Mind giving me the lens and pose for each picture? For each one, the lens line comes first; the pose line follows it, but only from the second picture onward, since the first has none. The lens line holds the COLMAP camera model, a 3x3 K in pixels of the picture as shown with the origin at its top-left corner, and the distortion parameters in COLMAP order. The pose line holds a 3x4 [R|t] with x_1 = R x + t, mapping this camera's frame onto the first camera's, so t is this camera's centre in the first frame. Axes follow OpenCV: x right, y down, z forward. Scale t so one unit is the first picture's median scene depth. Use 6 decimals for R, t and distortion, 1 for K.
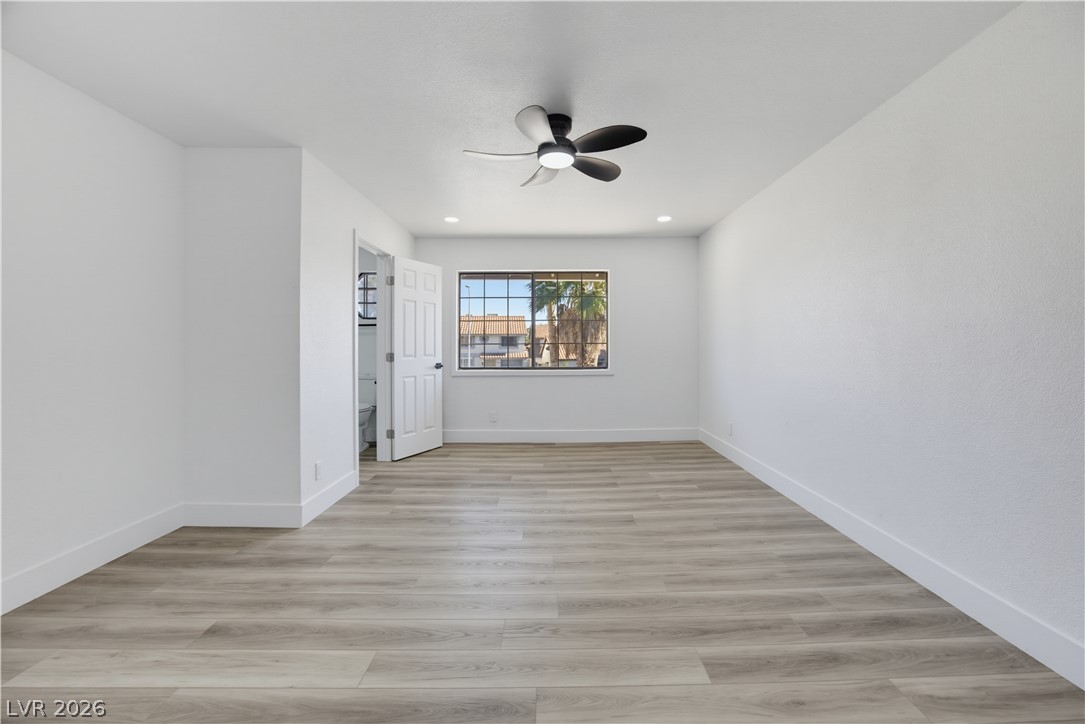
lens RADIAL K [[421.2, 0, 541.6], [0, 421.2, 355.8], [0, 0, 1]] dist [-0.001464, -0.000173]
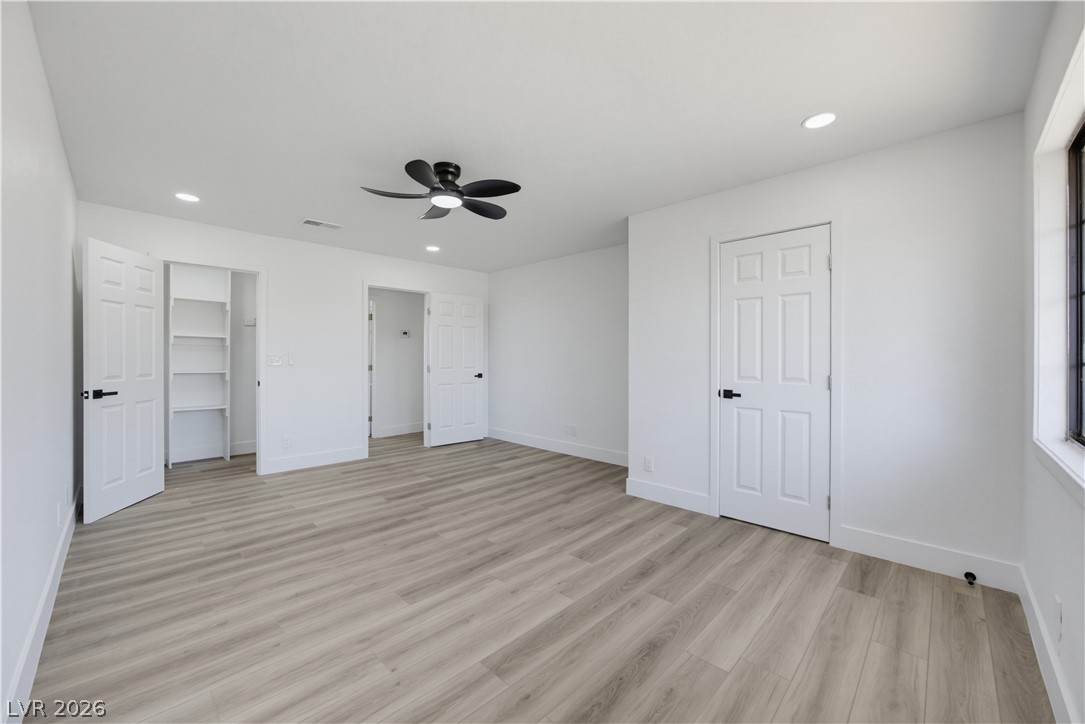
lens RADIAL K [[421.2, 0, 538.8], [0, 421.2, 360.9], [0, 0, 1]] dist [-0.001464, -0.000173]
pose [[-0.697057, 0.000549, -0.717016, 0.722934], [-0.020172, 0.999589, 0.020376, -0.053914], [0.716732, 0.028667, -0.696759, 2.083772]]
